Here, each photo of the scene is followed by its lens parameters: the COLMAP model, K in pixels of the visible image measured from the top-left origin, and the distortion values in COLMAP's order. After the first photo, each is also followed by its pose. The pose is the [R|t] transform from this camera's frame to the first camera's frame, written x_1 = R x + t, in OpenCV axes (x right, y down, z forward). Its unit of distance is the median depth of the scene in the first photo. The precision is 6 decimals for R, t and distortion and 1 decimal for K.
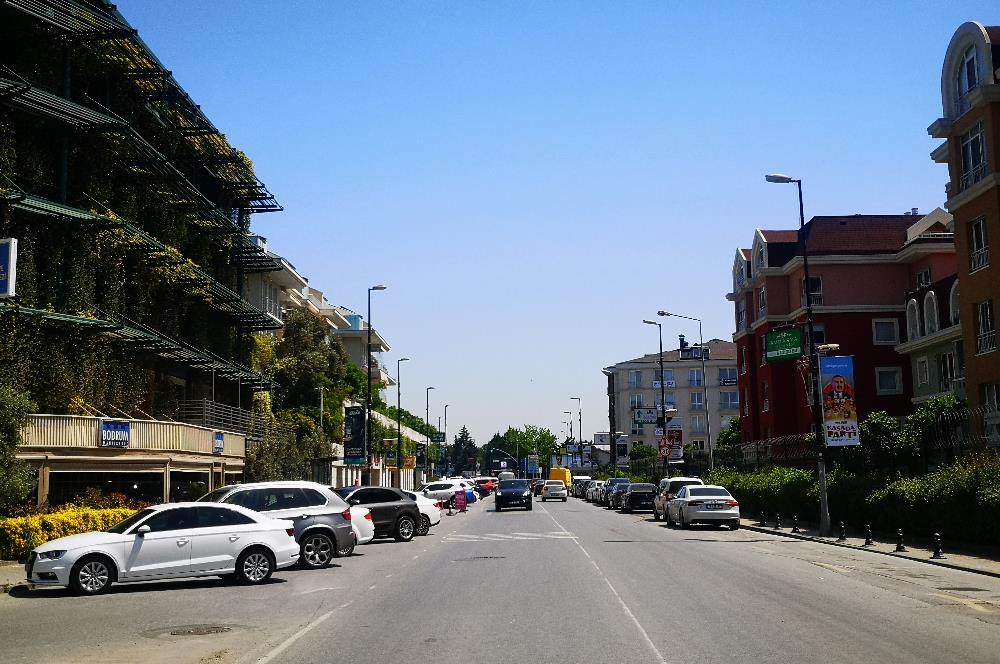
lens RADIAL K [[1128.6, 0, 500.0], [0, 1128.6, 332.0], [0, 0, 1]] dist [0.098632, -0.344593]
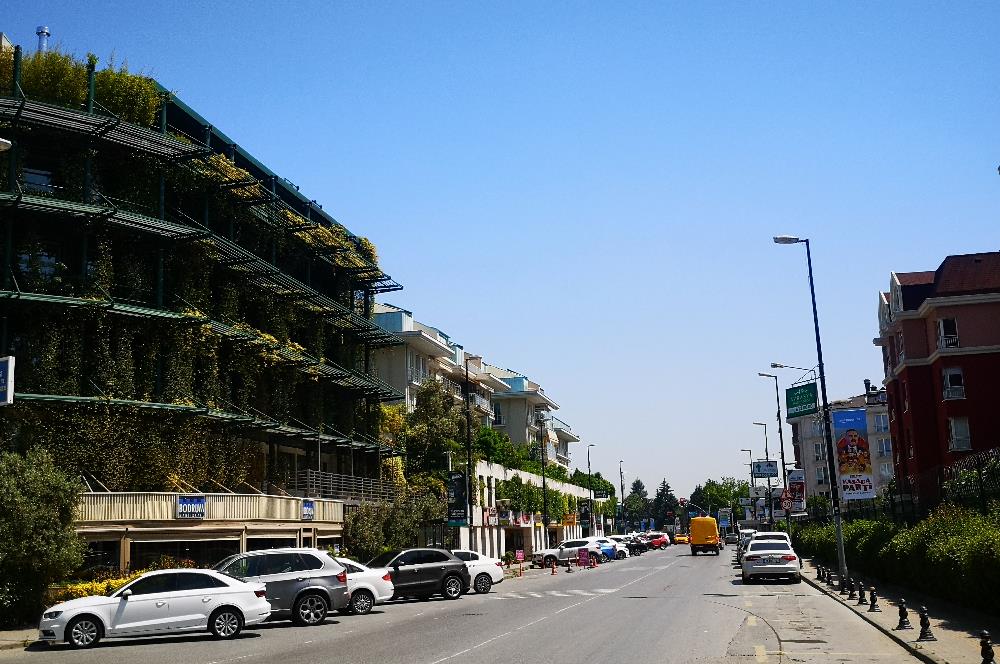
lens RADIAL K [[1128.6, 0, 500.0], [0, 1128.6, 332.0], [0, 0, 1]] dist [0.098632, -0.344593]
pose [[0.978030, -0.057960, -0.200243, 0.177027], [0.048579, 0.997493, -0.051451, -0.010228], [0.202723, 0.040593, 0.978394, -0.052174]]
